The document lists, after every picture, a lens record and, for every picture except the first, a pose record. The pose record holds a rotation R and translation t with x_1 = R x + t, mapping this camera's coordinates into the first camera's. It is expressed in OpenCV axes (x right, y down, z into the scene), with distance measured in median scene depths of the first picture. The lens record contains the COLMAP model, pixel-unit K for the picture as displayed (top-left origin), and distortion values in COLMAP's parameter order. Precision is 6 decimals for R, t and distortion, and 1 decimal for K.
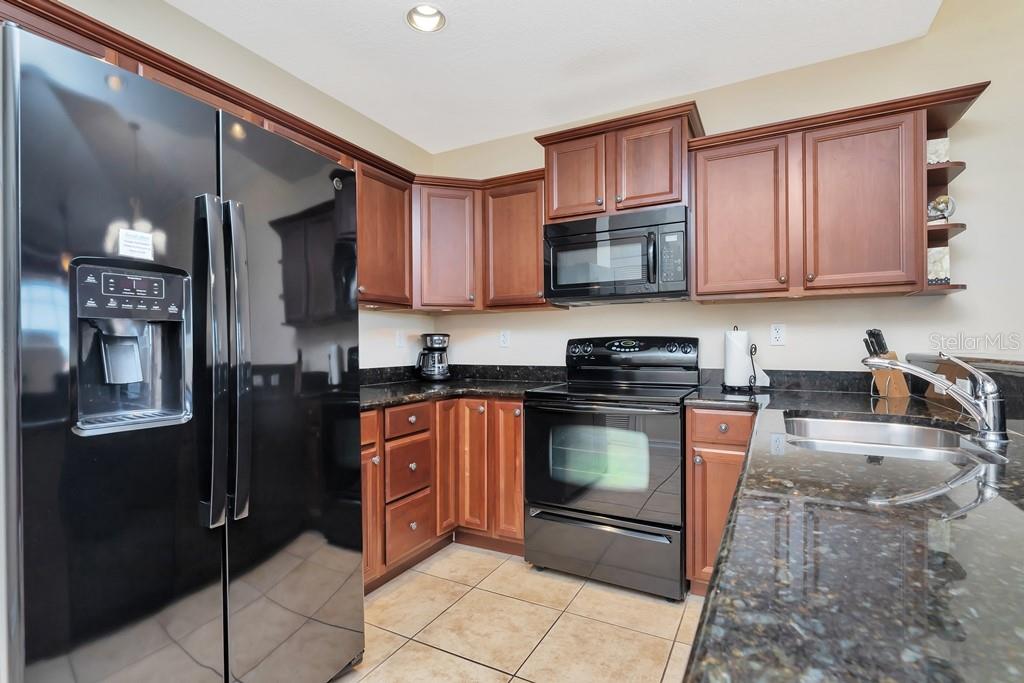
lens RADIAL K [[485.3, 0, 506.6], [0, 485.3, 347.9], [0, 0, 1]] dist [-0.002549, -0.000644]
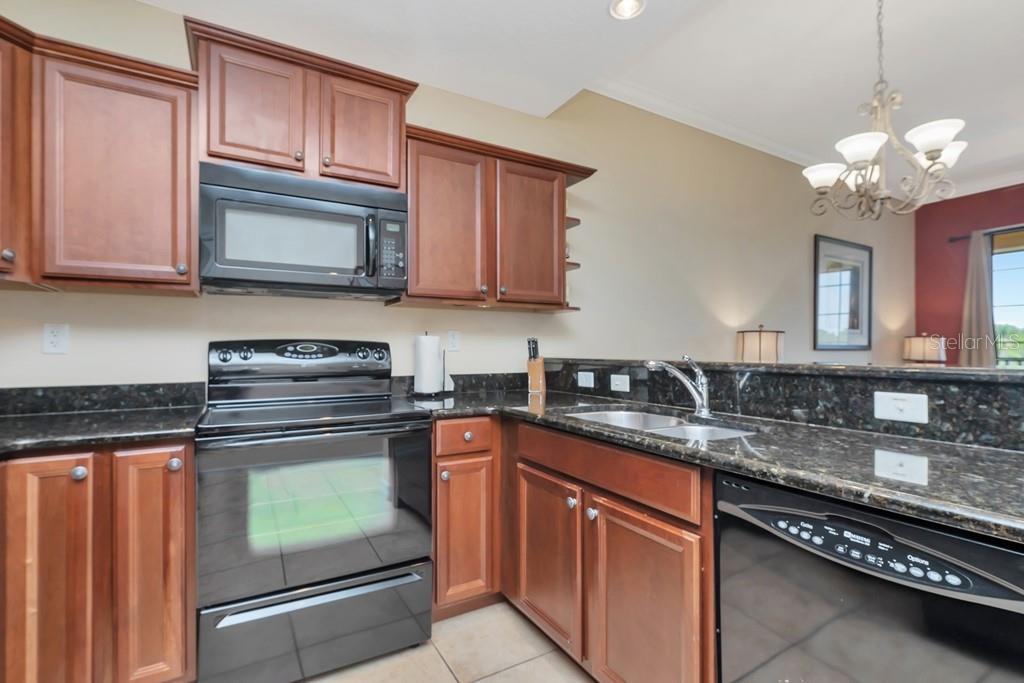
lens RADIAL K [[485.3, 0, 506.6], [0, 485.3, 347.9], [0, 0, 1]] dist [-0.002549, -0.000644]
pose [[0.516077, 0.006321, 0.856519, -0.274214], [0.003549, 0.999948, -0.009518, -0.001312], [-0.856535, 0.007951, 0.516028, 0.348581]]
